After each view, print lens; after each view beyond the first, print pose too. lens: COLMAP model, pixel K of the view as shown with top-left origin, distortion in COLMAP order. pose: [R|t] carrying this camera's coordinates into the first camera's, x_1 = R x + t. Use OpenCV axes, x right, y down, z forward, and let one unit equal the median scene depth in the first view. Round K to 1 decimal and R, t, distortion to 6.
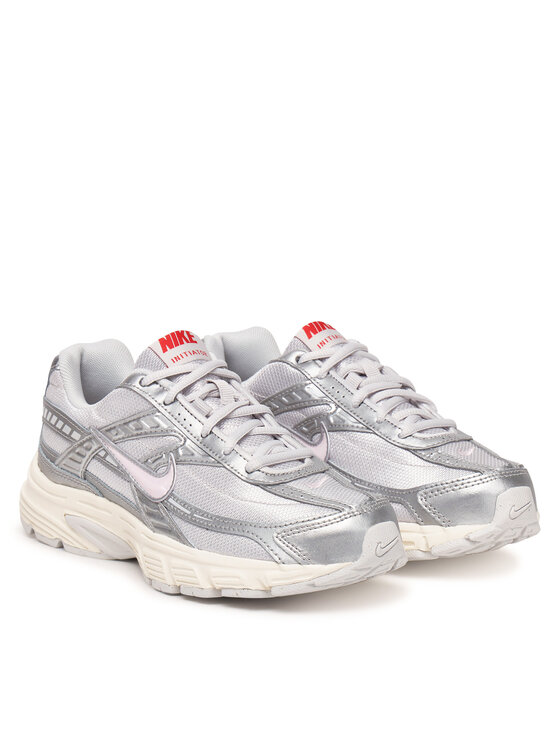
lens RADIAL K [[2202.2, 0, 280.5], [0, 2202.2, 372.0], [0, 0, 1]] dist [-1.060113, 0.000000]
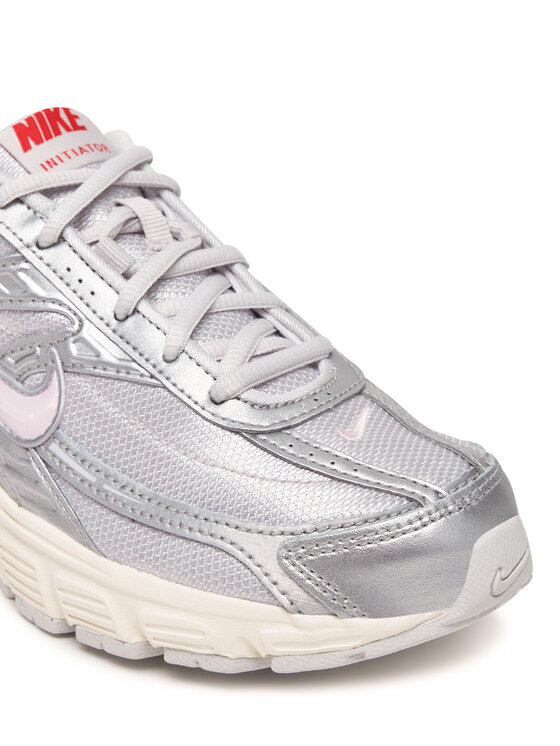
lens RADIAL K [[1561.7, 0, 278.9], [0, 1561.7, 373.1], [0, 0, 1]] dist [-0.027340, 0.000000]
pose [[0.991404, -0.003191, 0.130795, -0.045933], [-0.024286, 0.977838, 0.207948, -0.033402], [-0.128560, -0.209337, 0.969356, 0.653428]]
